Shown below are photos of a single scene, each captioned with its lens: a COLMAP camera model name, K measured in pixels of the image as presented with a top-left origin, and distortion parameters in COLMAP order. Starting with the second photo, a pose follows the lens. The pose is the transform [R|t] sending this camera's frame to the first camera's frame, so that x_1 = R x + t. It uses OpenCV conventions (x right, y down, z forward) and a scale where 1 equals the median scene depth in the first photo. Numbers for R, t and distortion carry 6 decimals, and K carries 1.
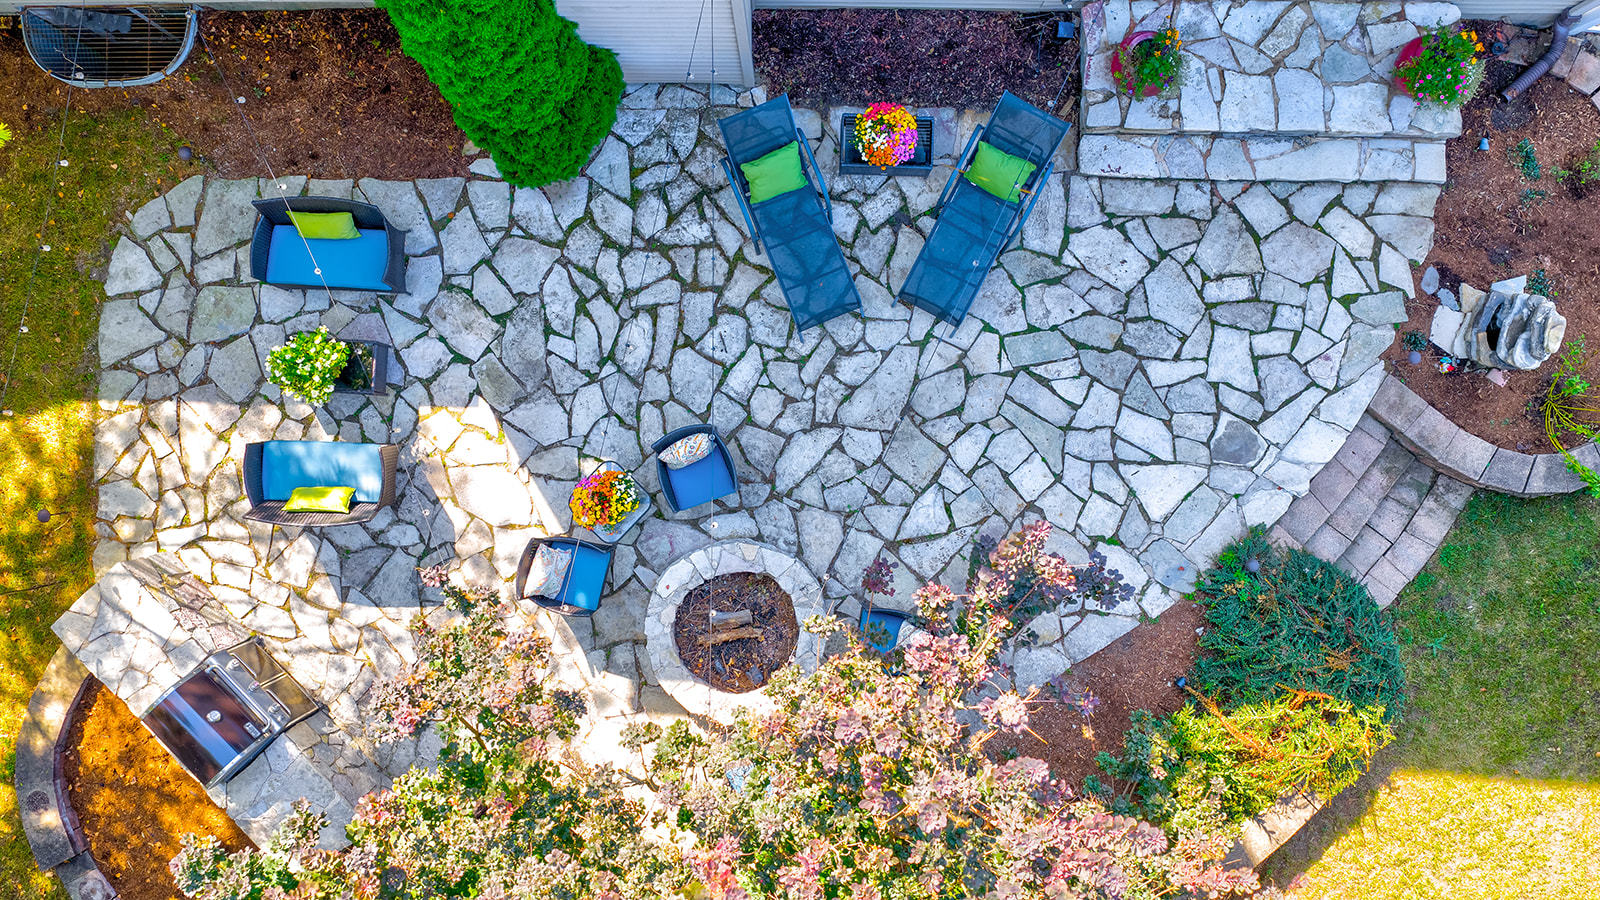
lens RADIAL K [[1334.6, 0, 800.0], [0, 1334.6, 450.0], [0, 0, 1]] dist [0.006659, -0.006326]
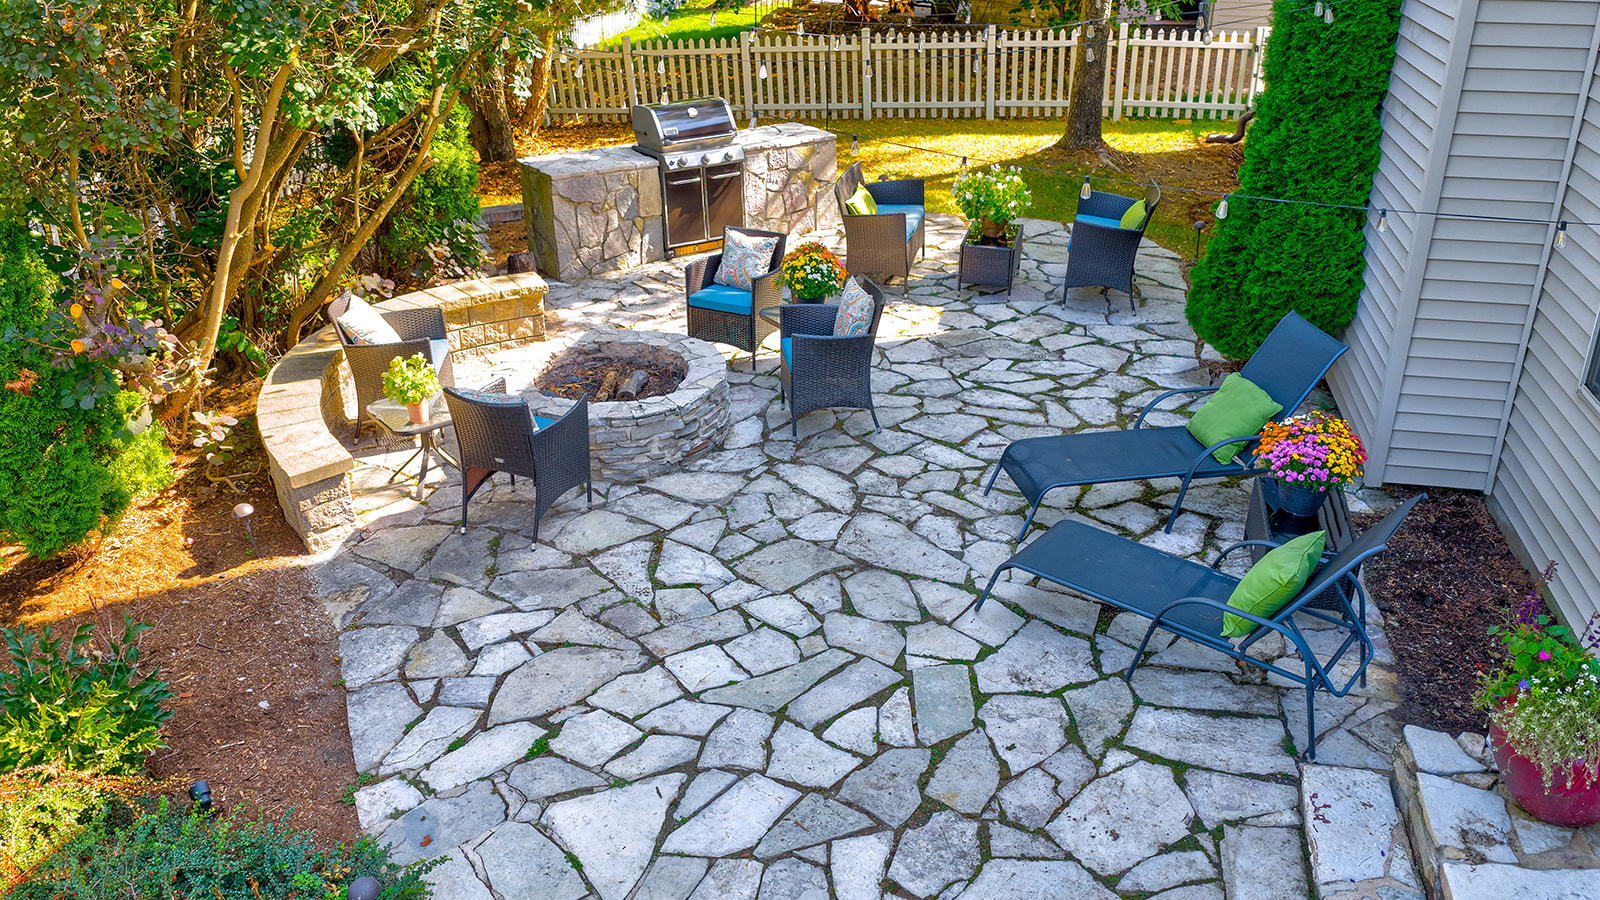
lens RADIAL K [[1334.6, 0, 800.0], [0, 1334.6, 450.0], [0, 0, 1]] dist [0.006659, -0.006326]
pose [[-0.191963, 0.407853, -0.892640, 0.615662], [-0.981373, -0.086735, 0.171416, -0.102618], [-0.007511, 0.908918, 0.416906, 0.693300]]
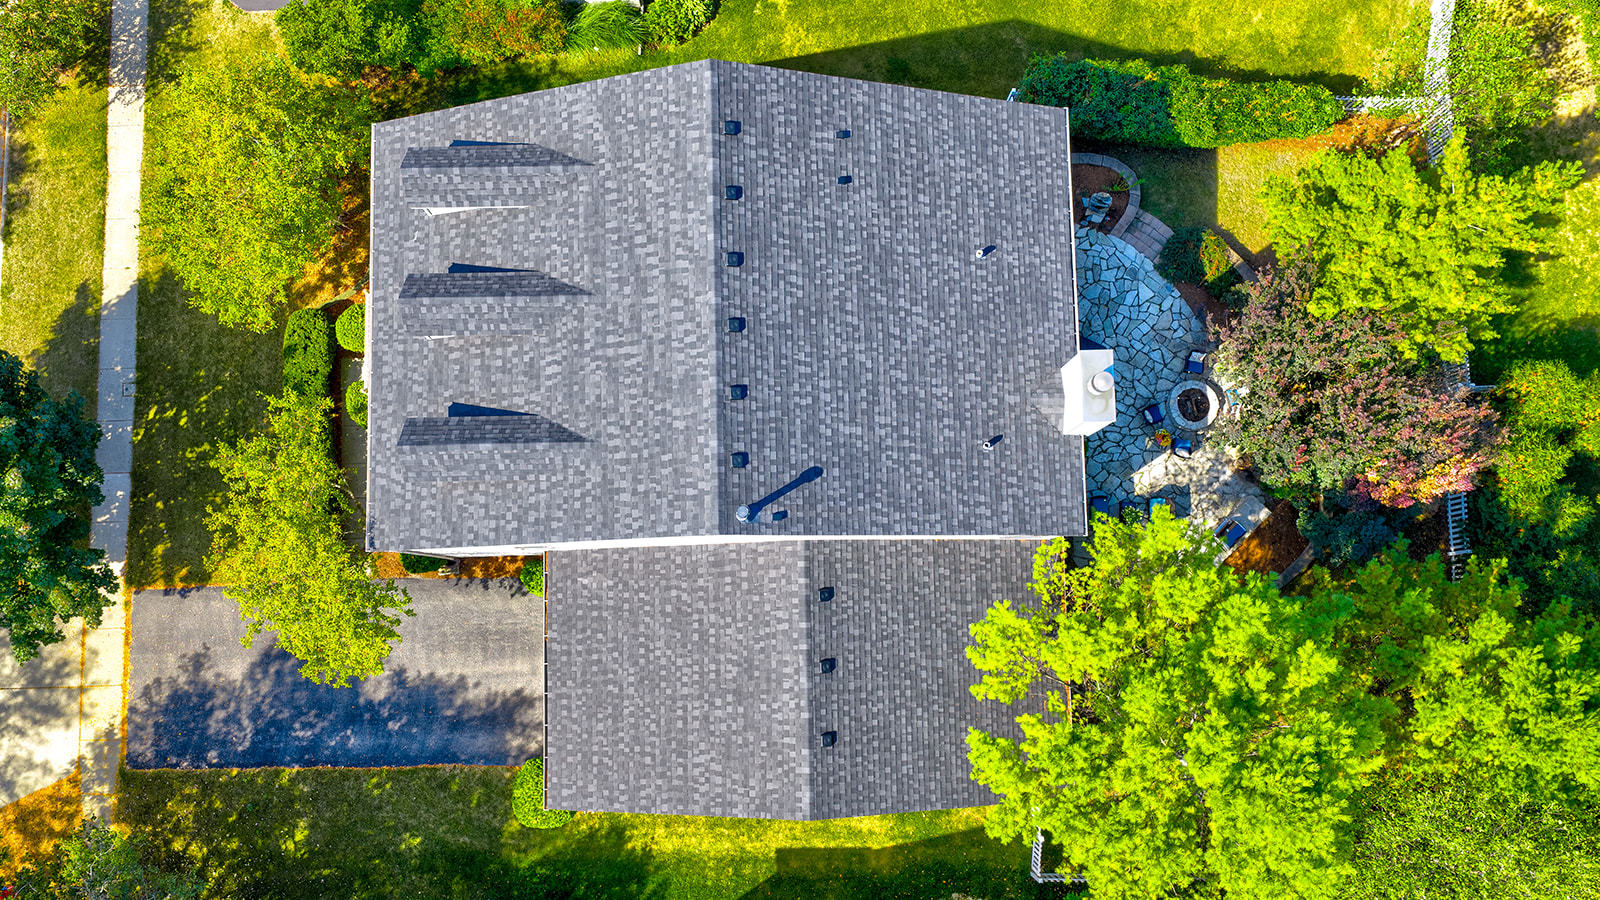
lens RADIAL K [[1334.6, 0, 800.0], [0, 1334.6, 450.0], [0, 0, 1]] dist [0.006659, -0.006326]
pose [[-0.023984, -0.993146, 0.114394, -0.549535], [0.999693, -0.024540, -0.003460, -0.912824], [0.006243, 0.114276, 0.993429, -2.581263]]
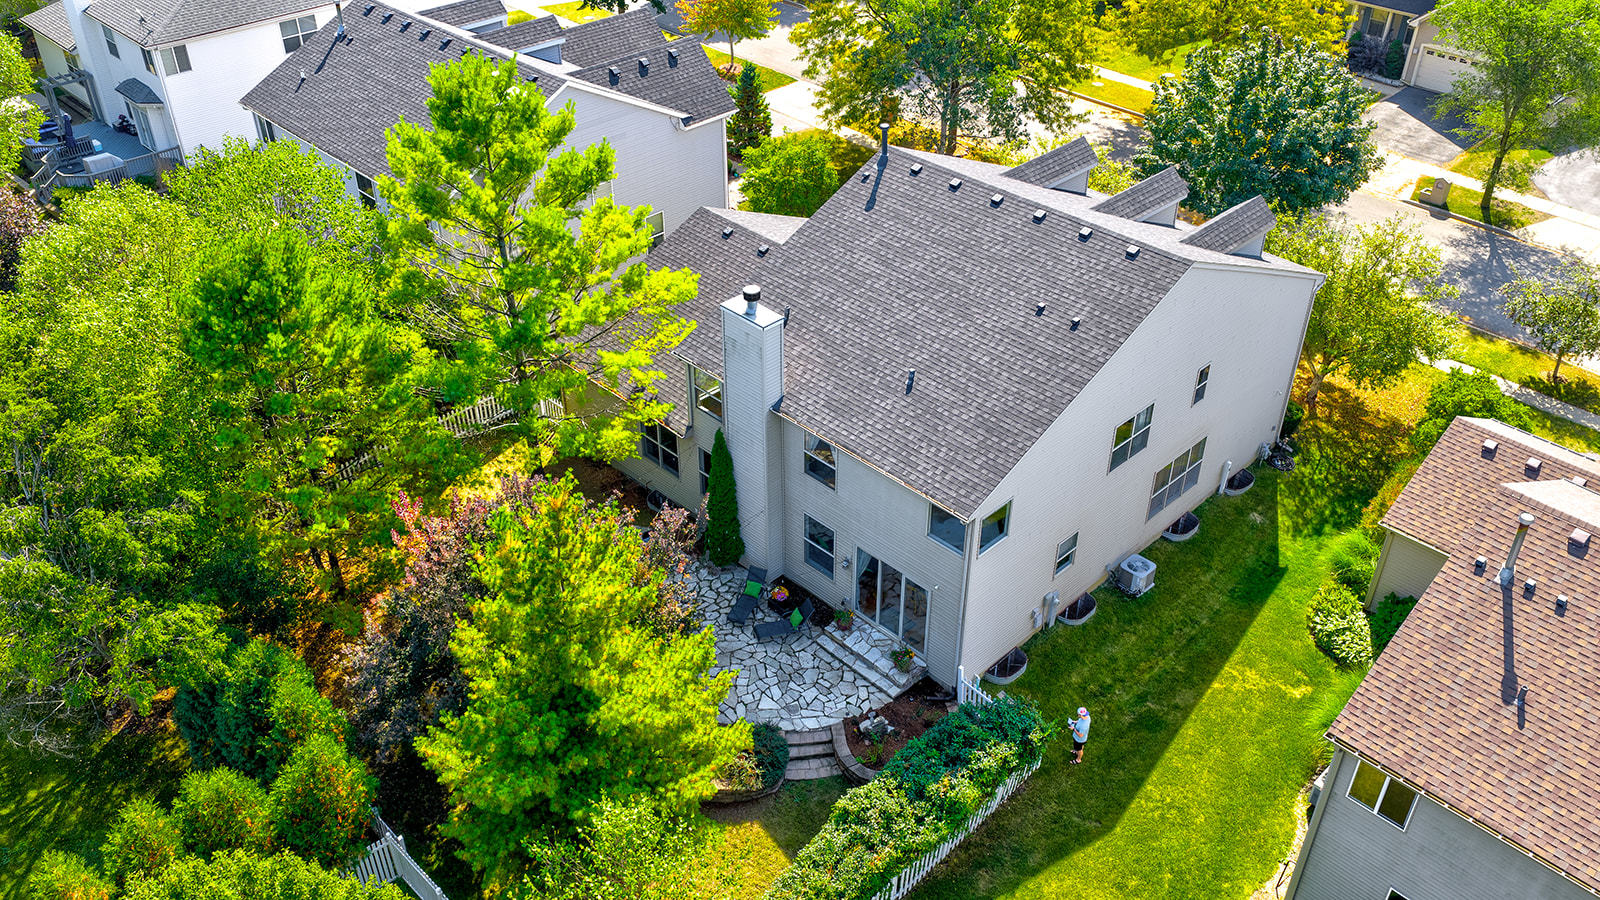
lens RADIAL K [[1334.6, 0, 800.0], [0, 1334.6, 450.0], [0, 0, 1]] dist [0.006659, -0.006326]
pose [[0.704558, 0.408893, -0.580004, 1.954503], [-0.709621, 0.399052, -0.580686, 1.607018], [-0.005986, 0.820710, 0.571314, -1.353332]]
